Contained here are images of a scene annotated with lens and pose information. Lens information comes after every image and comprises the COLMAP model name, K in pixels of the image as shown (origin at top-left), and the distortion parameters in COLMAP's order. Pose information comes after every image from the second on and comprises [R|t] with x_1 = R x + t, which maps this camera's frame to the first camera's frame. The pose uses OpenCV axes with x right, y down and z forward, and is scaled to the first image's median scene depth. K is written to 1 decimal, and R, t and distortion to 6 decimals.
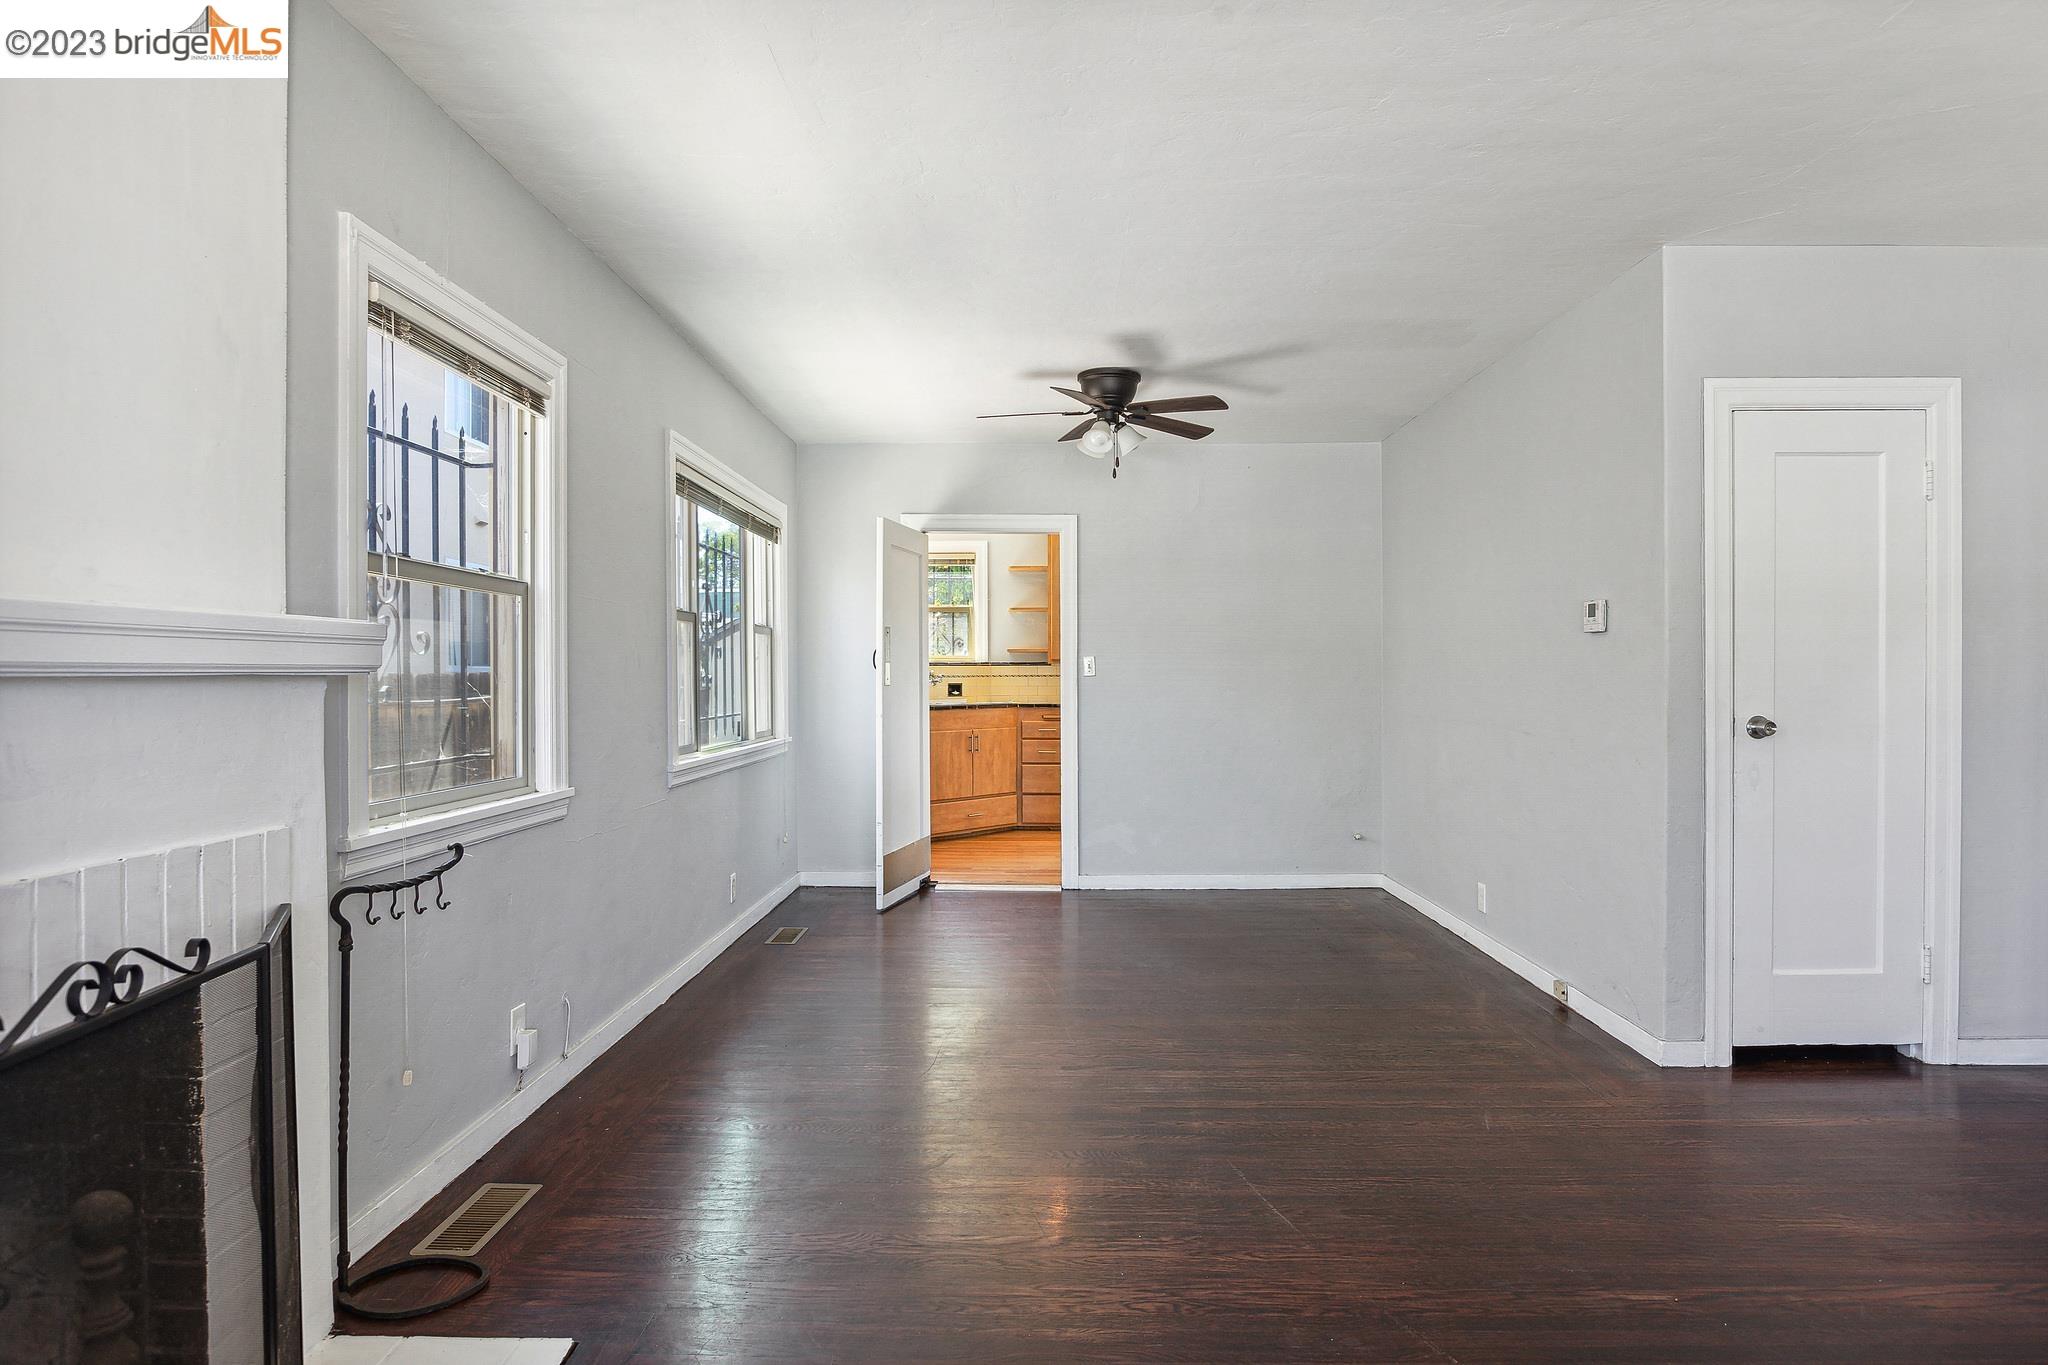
lens RADIAL K [[1123.6, 0, 1033.8], [0, 1123.6, 680.8], [0, 0, 1]] dist [-0.029830, 0.000915]
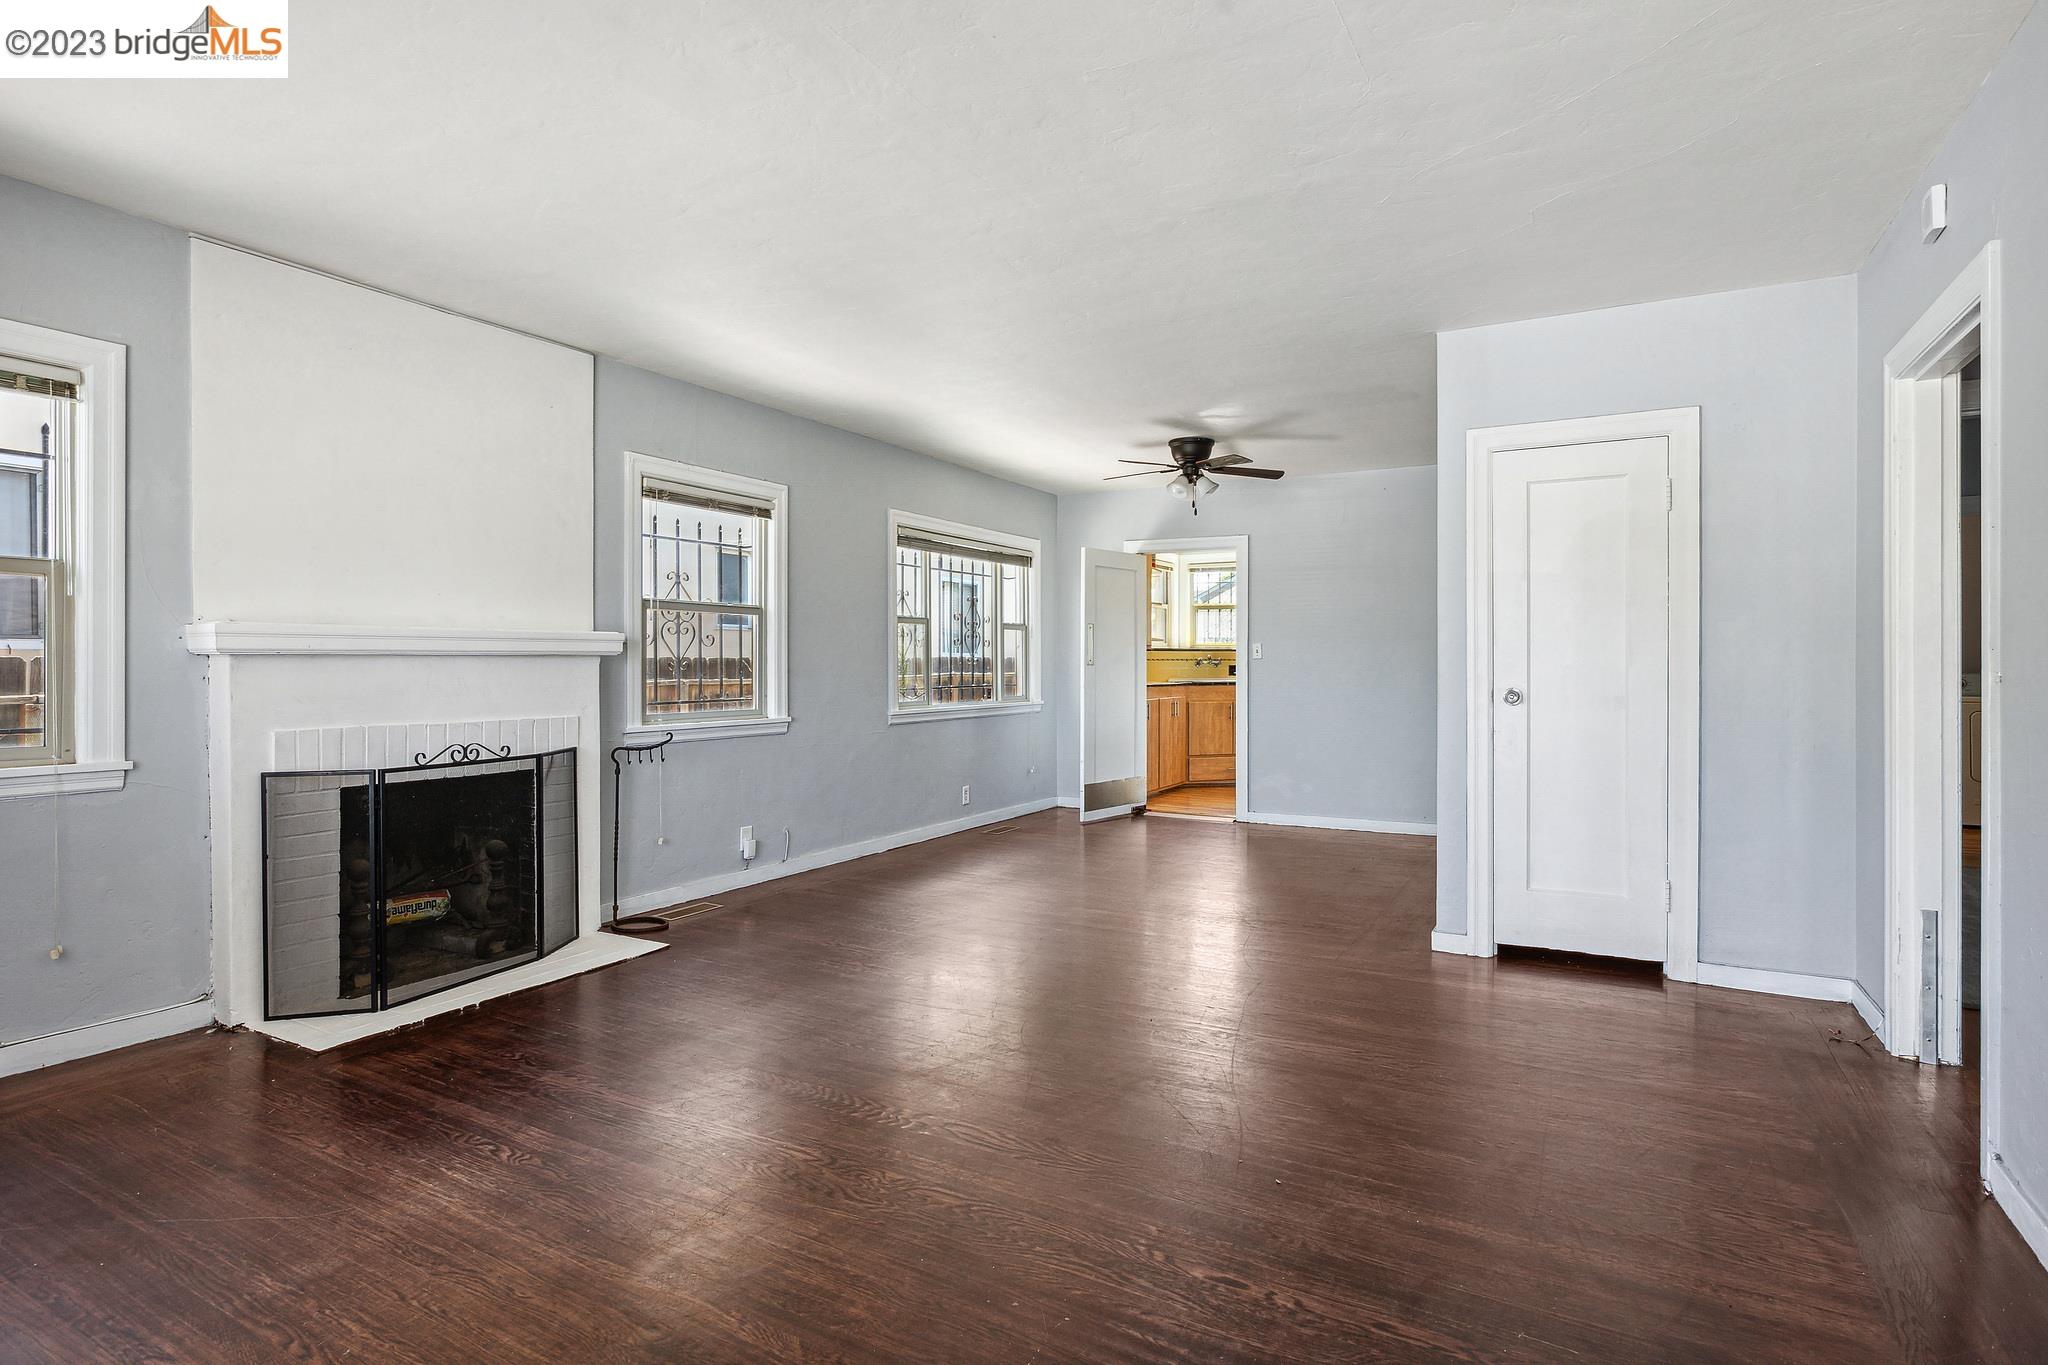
lens RADIAL K [[985.7, 0, 1026.2], [0, 985.7, 664.9], [0, 0, 1]] dist [-0.050022, 0.015802]
pose [[0.889727, 0.003876, -0.456477, 0.444207], [-0.004132, 0.999991, 0.000437, 0.004544], [0.456475, 0.001498, 0.889735, -0.177149]]
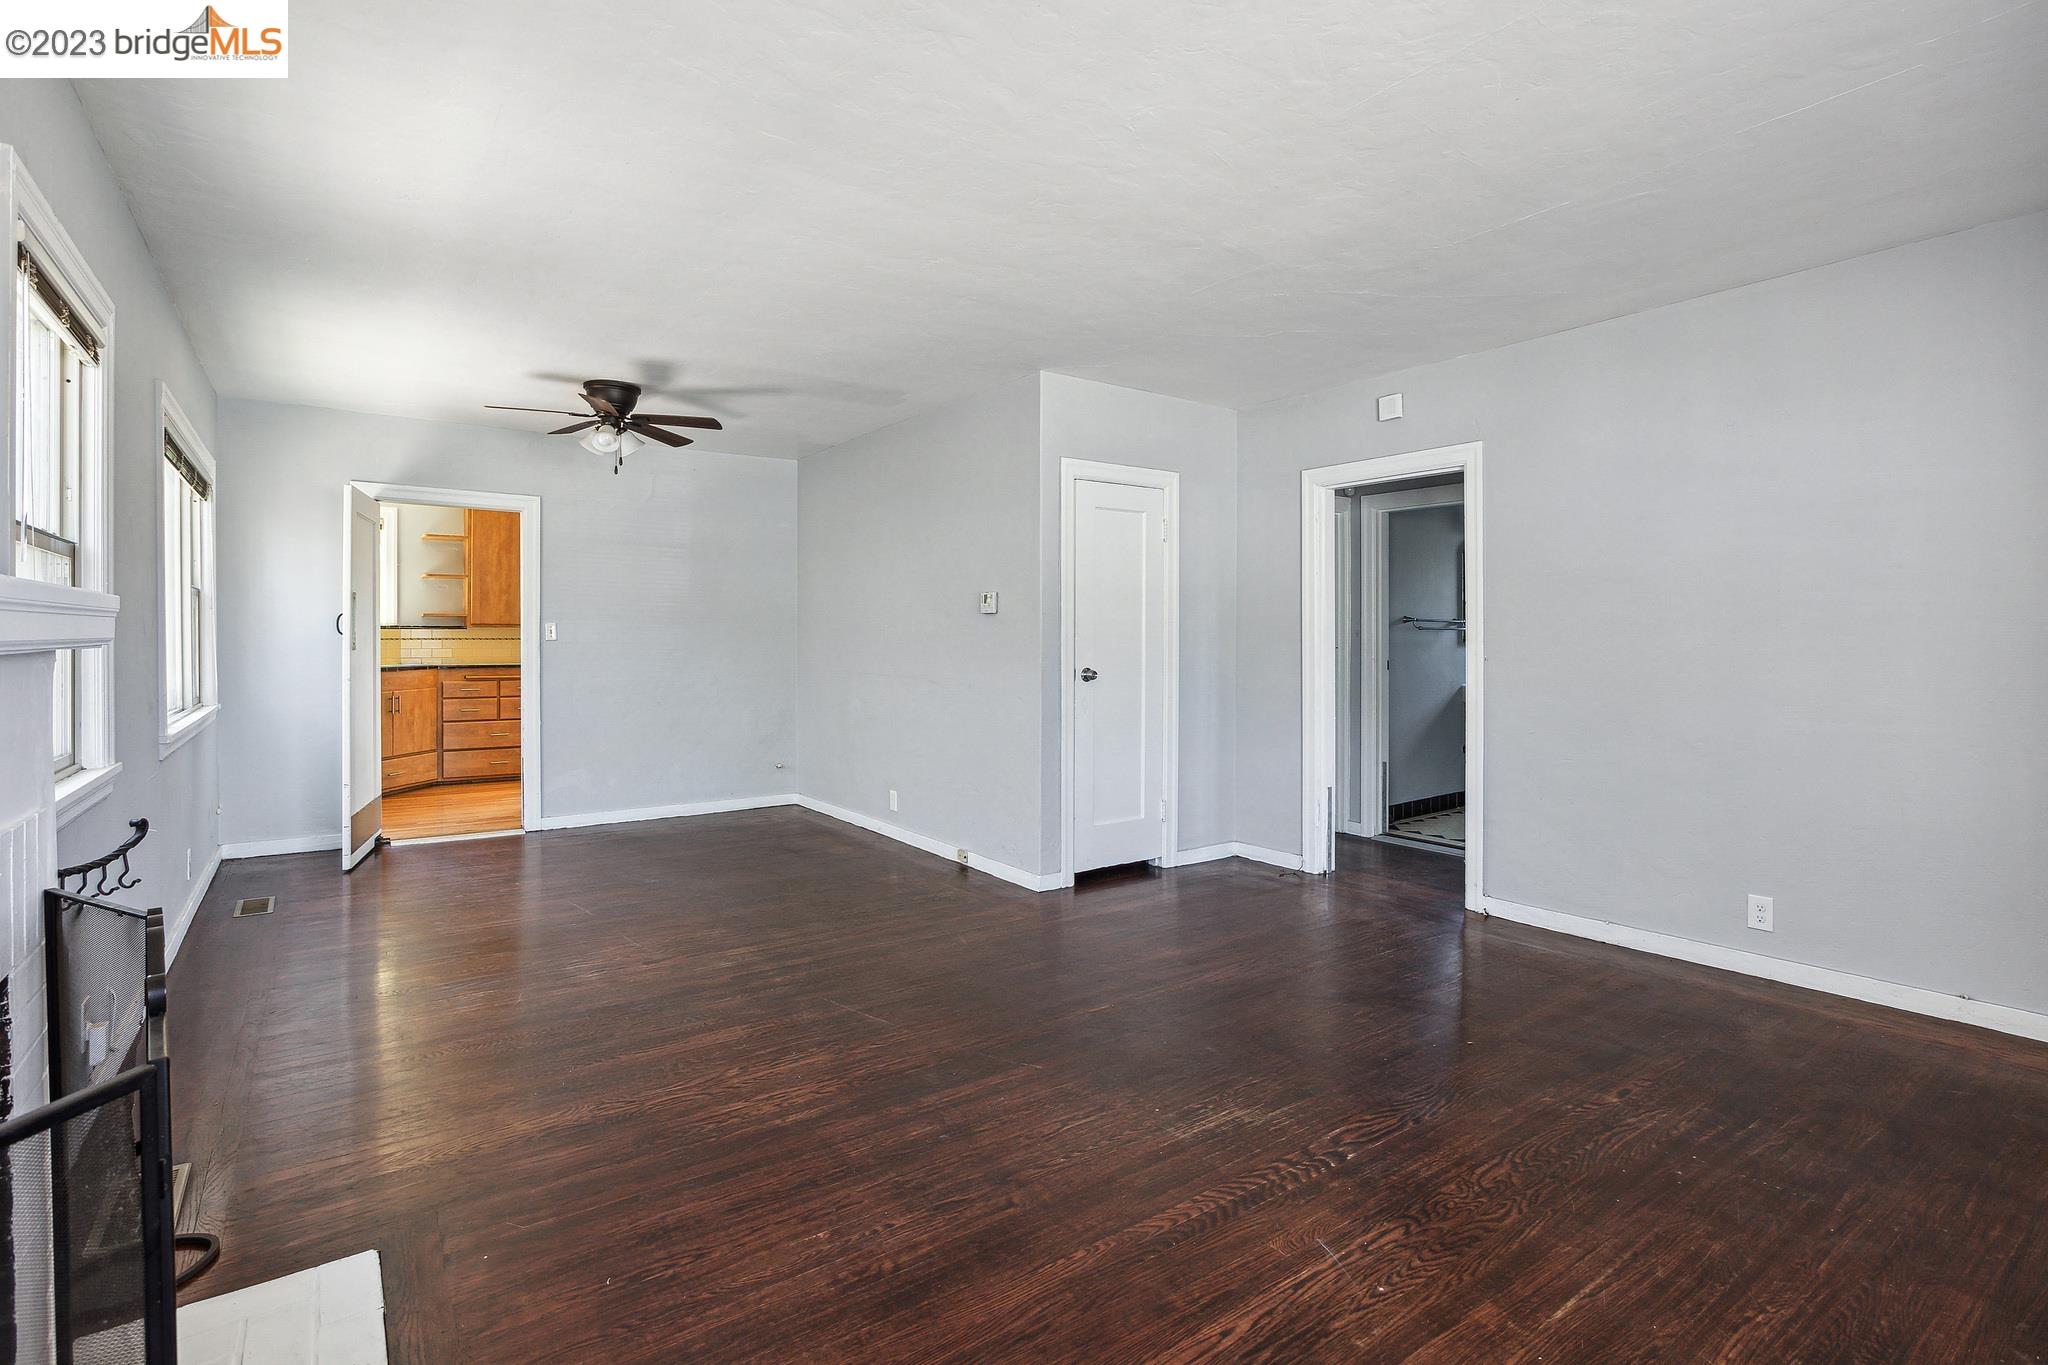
lens RADIAL K [[949.3, 0, 999.9], [0, 949.3, 639.3], [0, 0, 1]] dist [-0.019687, 0.000156]
pose [[0.818436, 0.001892, 0.574594, -0.170099], [-0.000838, 0.999997, -0.002098, -0.004839], [-0.574597, 0.001235, 0.818436, -0.046874]]
